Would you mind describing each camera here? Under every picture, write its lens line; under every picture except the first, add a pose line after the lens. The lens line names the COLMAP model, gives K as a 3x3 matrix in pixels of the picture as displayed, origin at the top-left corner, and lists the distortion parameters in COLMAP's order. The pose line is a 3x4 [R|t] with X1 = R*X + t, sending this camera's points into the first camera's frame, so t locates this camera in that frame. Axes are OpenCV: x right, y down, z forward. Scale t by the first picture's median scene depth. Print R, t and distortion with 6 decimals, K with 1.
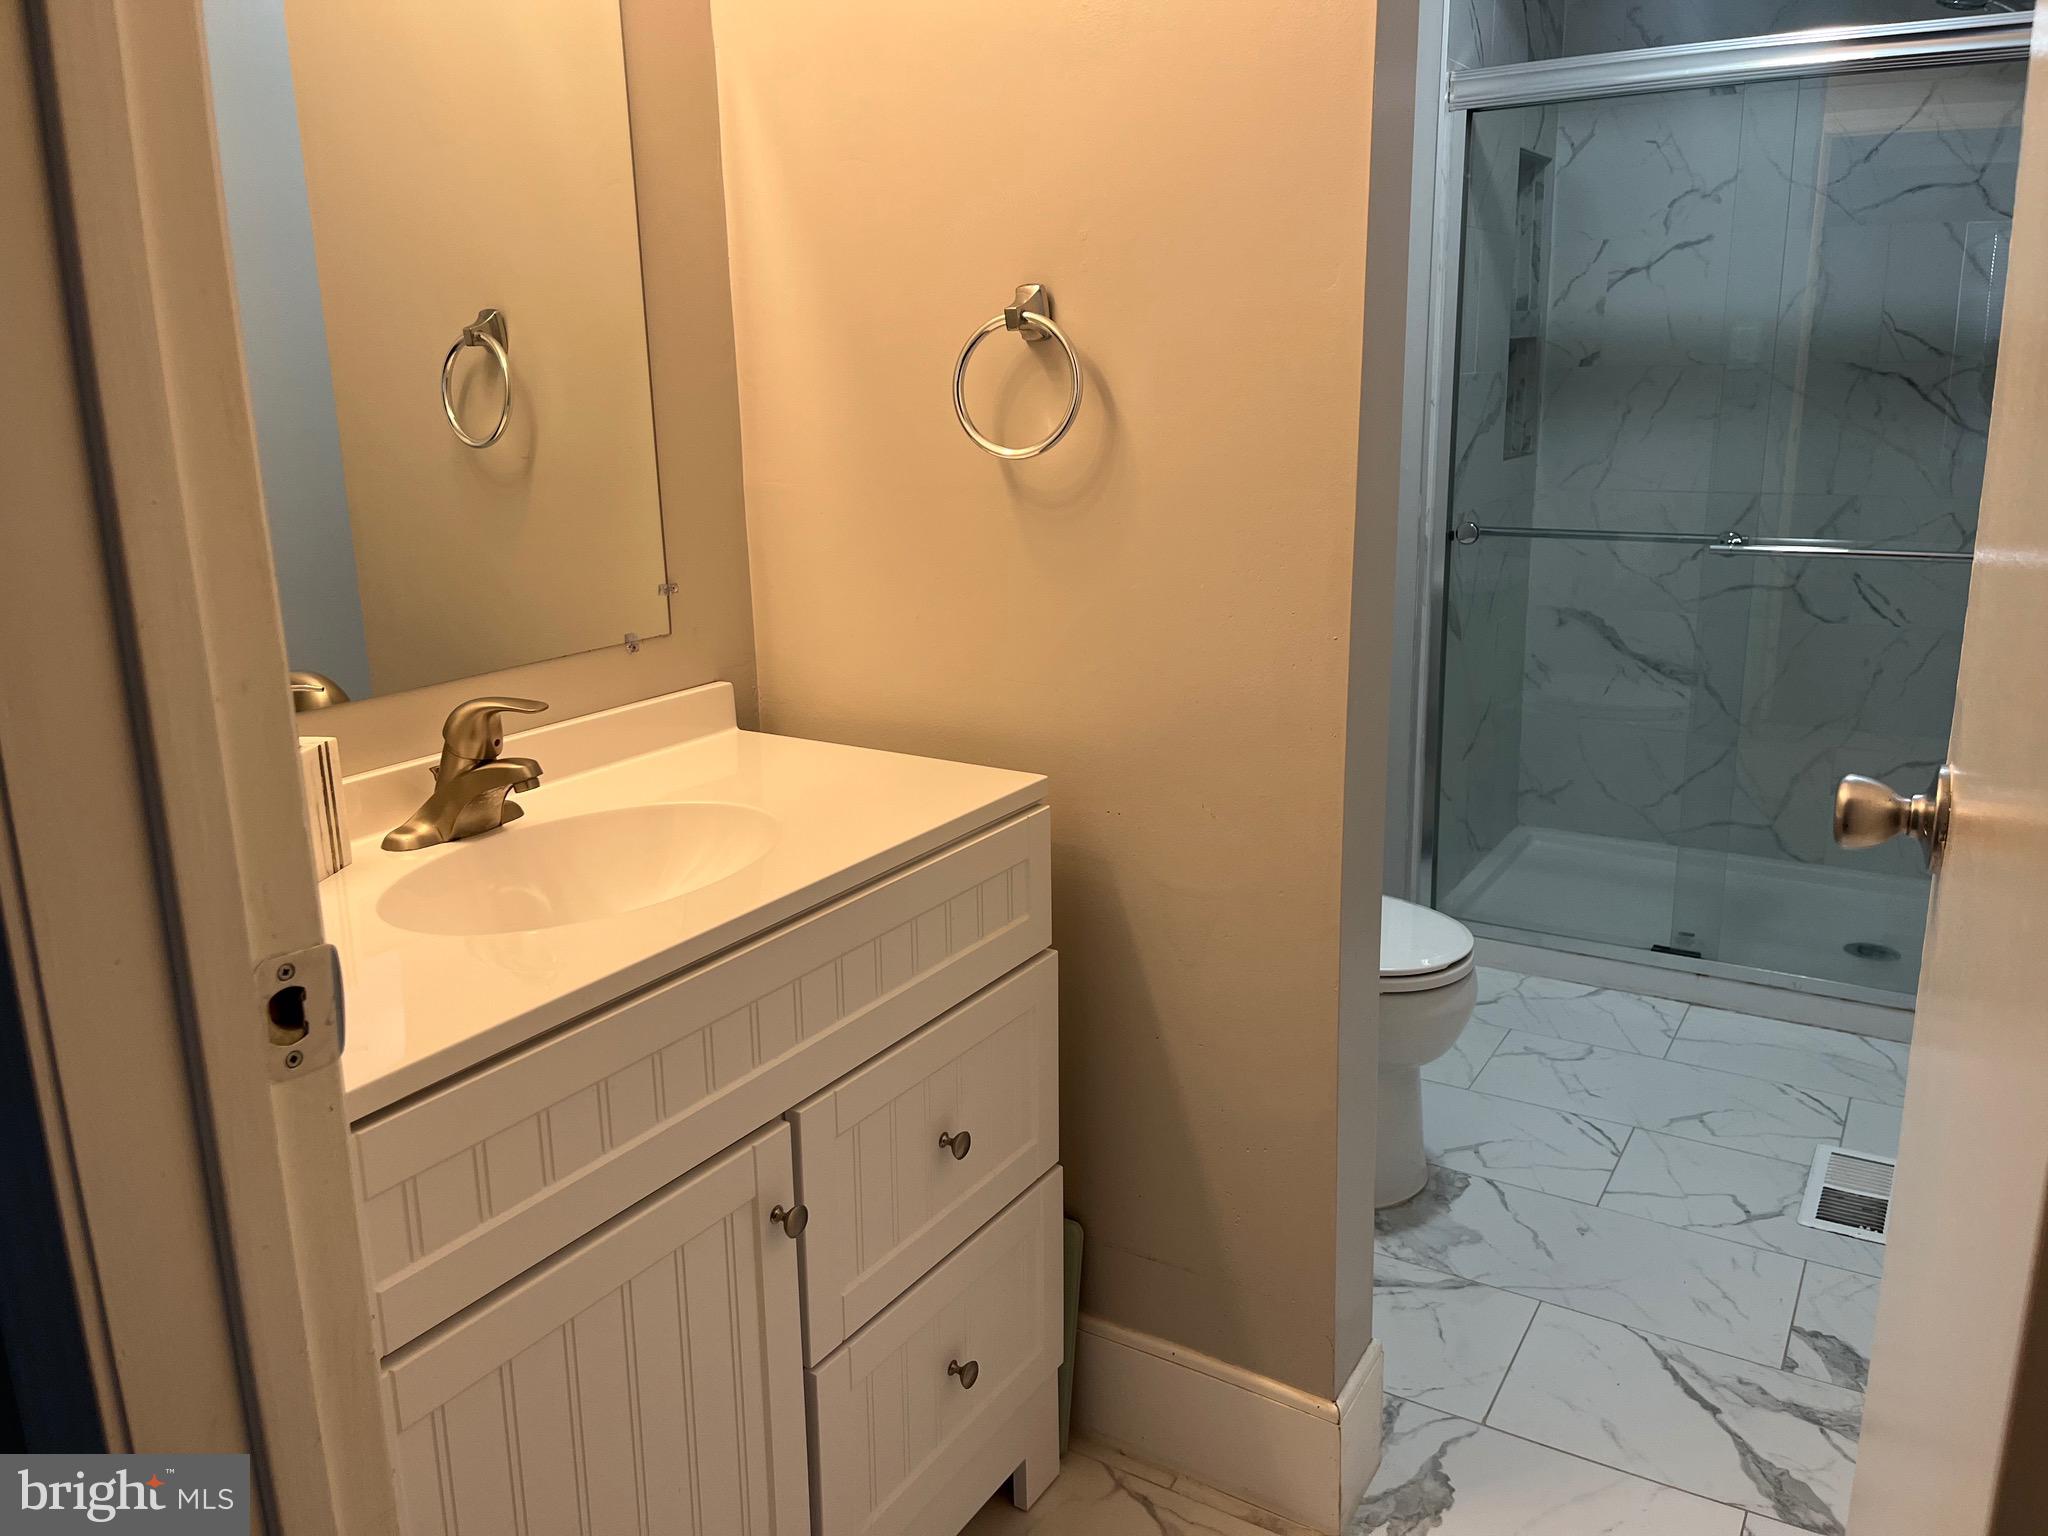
lens RADIAL K [[1564.7, 0, 1022.4], [0, 1564.7, 764.6], [0, 0, 1]] dist [0.057849, -0.061665]
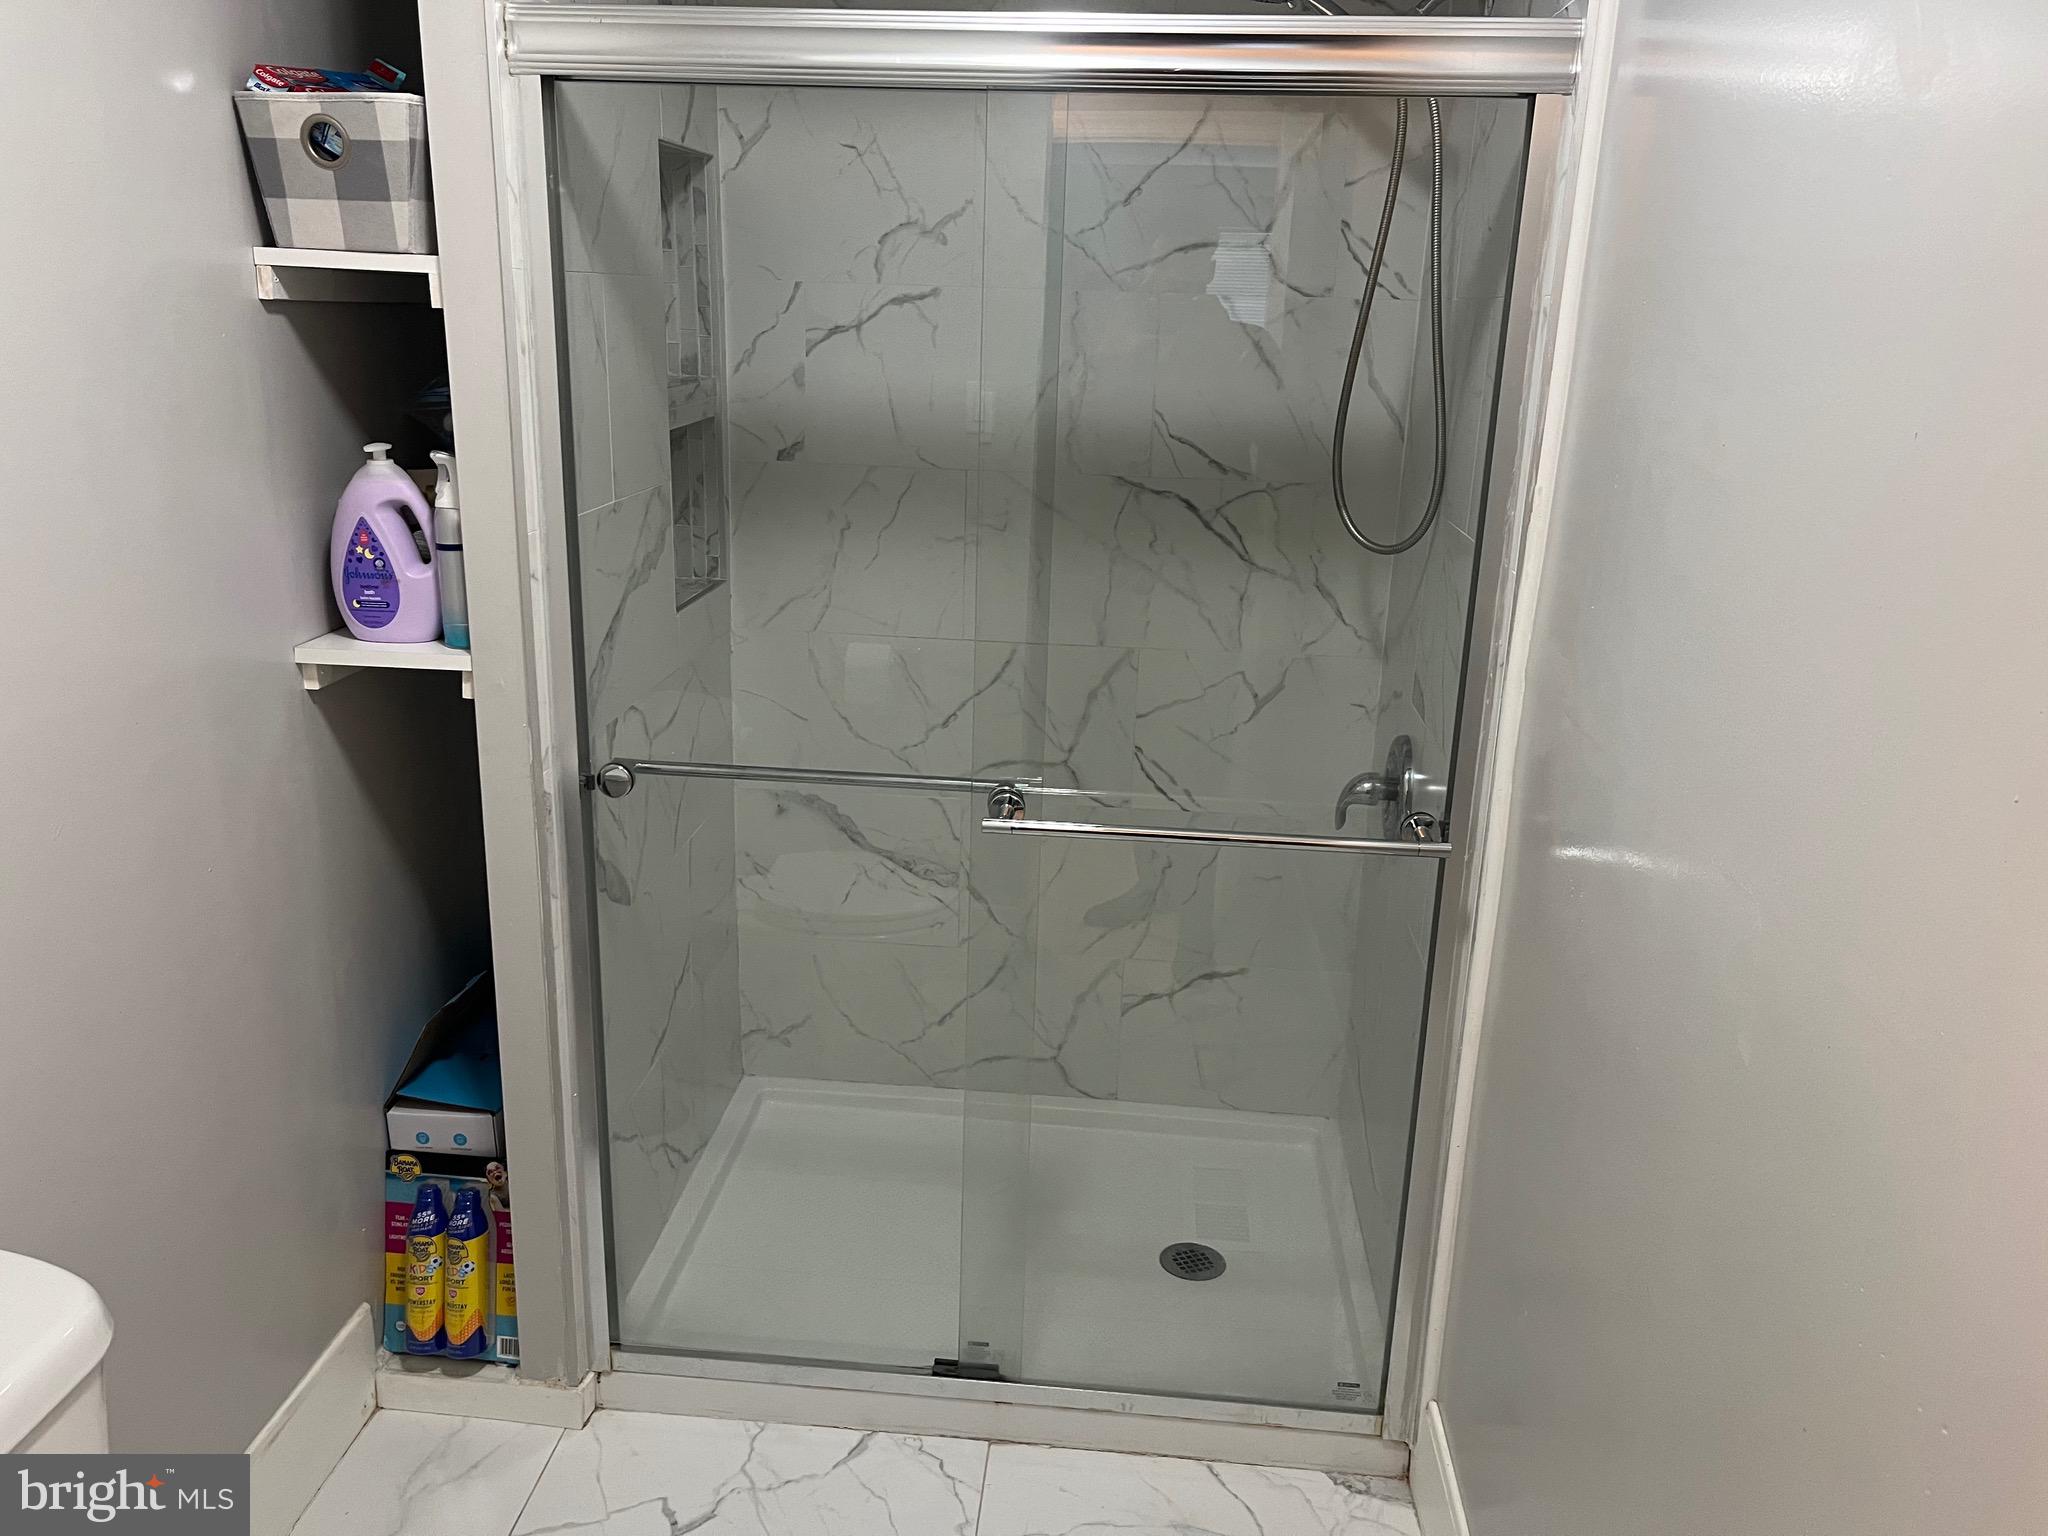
lens RADIAL K [[1545.8, 0, 1009.7], [0, 1545.8, 769.7], [0, 0, 1]] dist [0.035773, -0.042491]
pose [[0.896147, -0.083004, 0.435925, 0.139936], [0.060134, 0.996004, 0.066028, -0.160796], [-0.439663, -0.032957, 0.897558, 0.347022]]
